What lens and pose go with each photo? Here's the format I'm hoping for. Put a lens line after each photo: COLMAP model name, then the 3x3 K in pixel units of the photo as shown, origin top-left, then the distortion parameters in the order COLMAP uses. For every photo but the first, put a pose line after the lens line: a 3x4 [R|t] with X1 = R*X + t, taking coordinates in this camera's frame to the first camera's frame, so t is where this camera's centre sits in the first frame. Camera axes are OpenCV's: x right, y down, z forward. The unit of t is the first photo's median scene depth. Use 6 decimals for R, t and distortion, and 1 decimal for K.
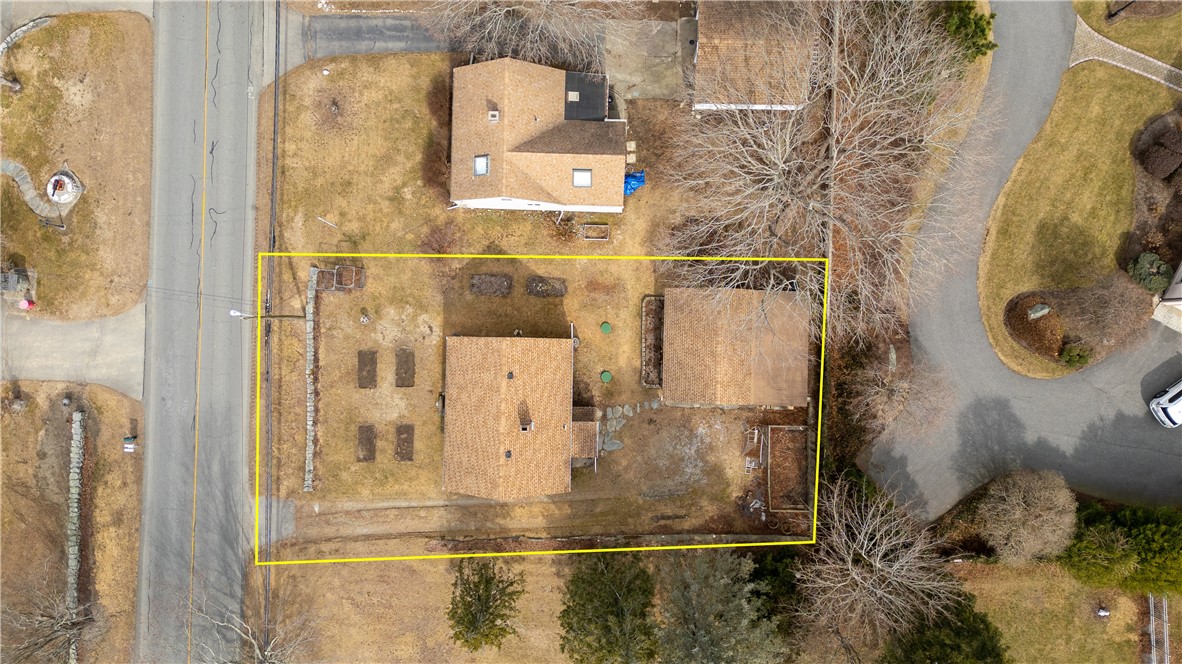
lens RADIAL K [[827.2, 0, 591.0], [0, 827.2, 332.0], [0, 0, 1]] dist [0.069486, -0.070138]
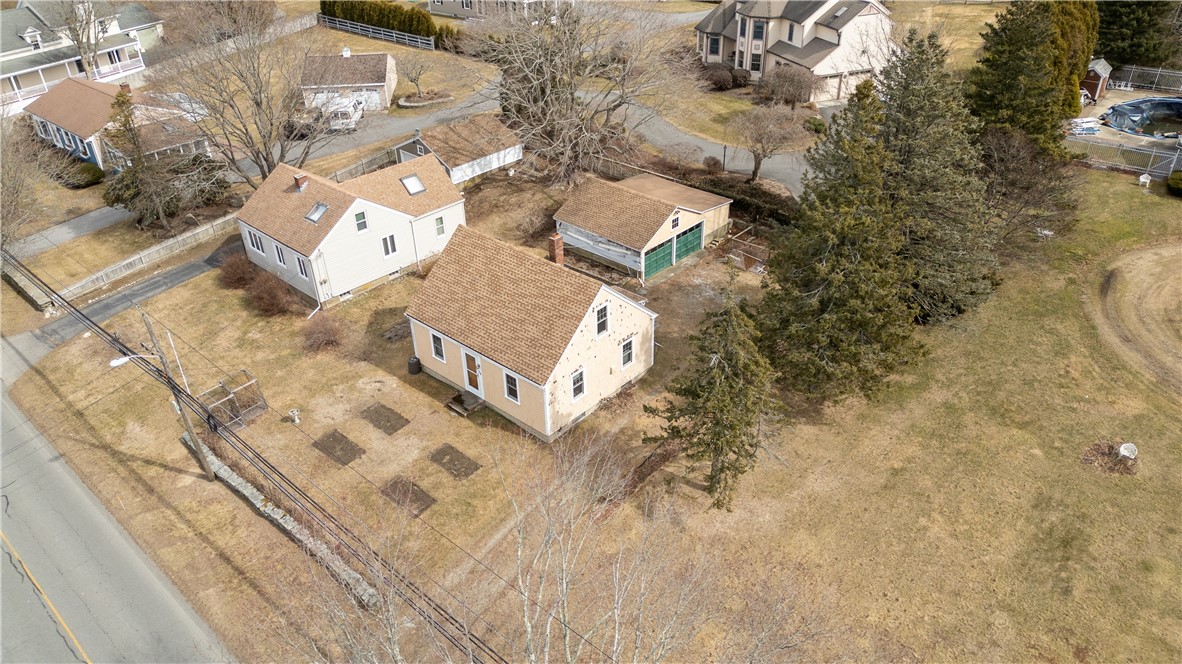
lens RADIAL K [[827.2, 0, 591.0], [0, 827.2, 332.0], [0, 0, 1]] dist [0.069486, -0.070138]
pose [[0.654775, -0.396996, 0.643167, -0.531654], [0.755815, 0.339856, -0.559680, 0.543918], [0.003606, 0.852580, 0.522585, 0.568596]]
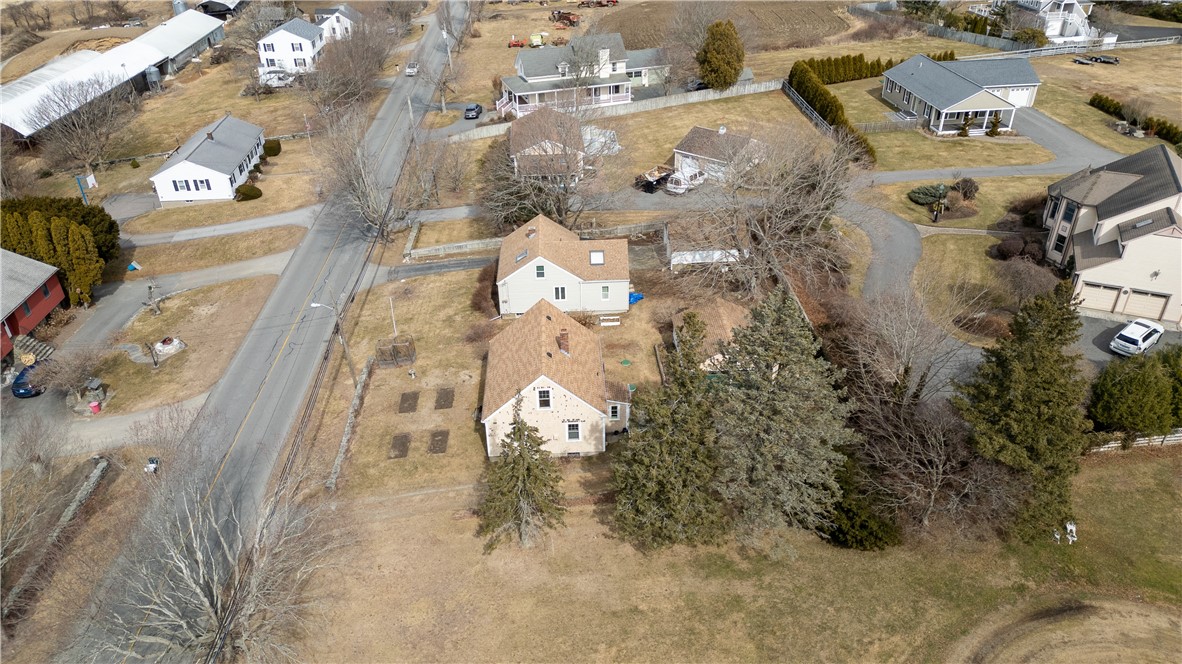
lens RADIAL K [[827.2, 0, 591.0], [0, 827.2, 332.0], [0, 0, 1]] dist [0.069486, -0.070138]
pose [[0.997475, -0.036119, 0.061141, -0.096955], [0.070997, 0.525513, -0.847818, 0.922185], [-0.001508, 0.850018, 0.526751, 0.357461]]
